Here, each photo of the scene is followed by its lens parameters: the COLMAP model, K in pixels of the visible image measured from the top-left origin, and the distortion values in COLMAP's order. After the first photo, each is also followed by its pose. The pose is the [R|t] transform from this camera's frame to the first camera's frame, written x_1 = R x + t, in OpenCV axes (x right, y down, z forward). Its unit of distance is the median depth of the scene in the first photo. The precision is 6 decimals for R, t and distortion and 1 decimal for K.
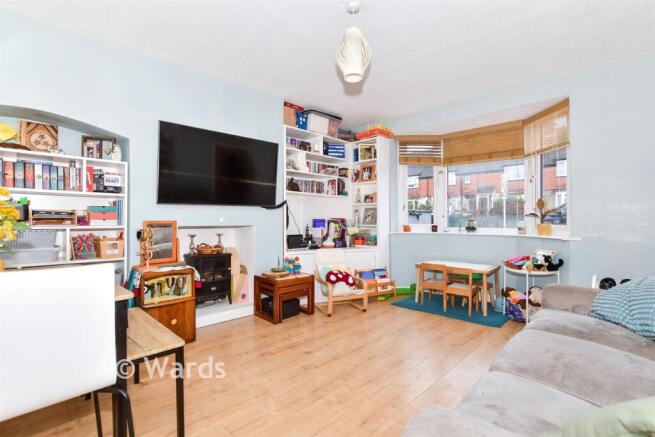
lens RADIAL K [[303.5, 0, 327.5], [0, 303.5, 218.5], [0, 0, 1]] dist [-0.025191, 0.000151]
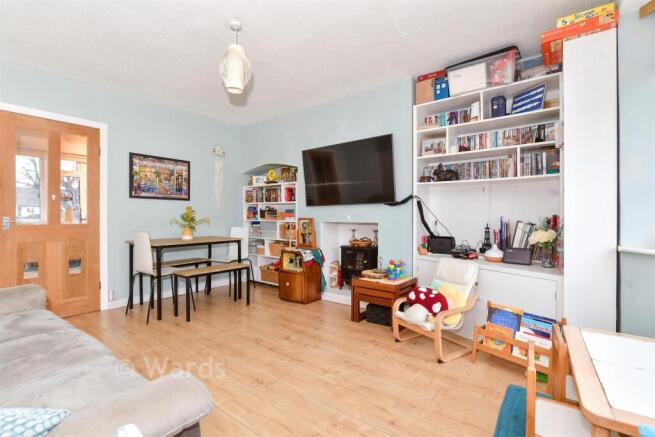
lens RADIAL K [[303.5, 0, 327.5], [0, 303.5, 218.5], [0, 0, 1]] dist [-0.025191, 0.000151]
pose [[0.132619, 0.008082, -0.991134, 0.716721], [0.005707, 0.999944, 0.008917, -0.001632], [0.991151, -0.006839, 0.132566, 0.689449]]
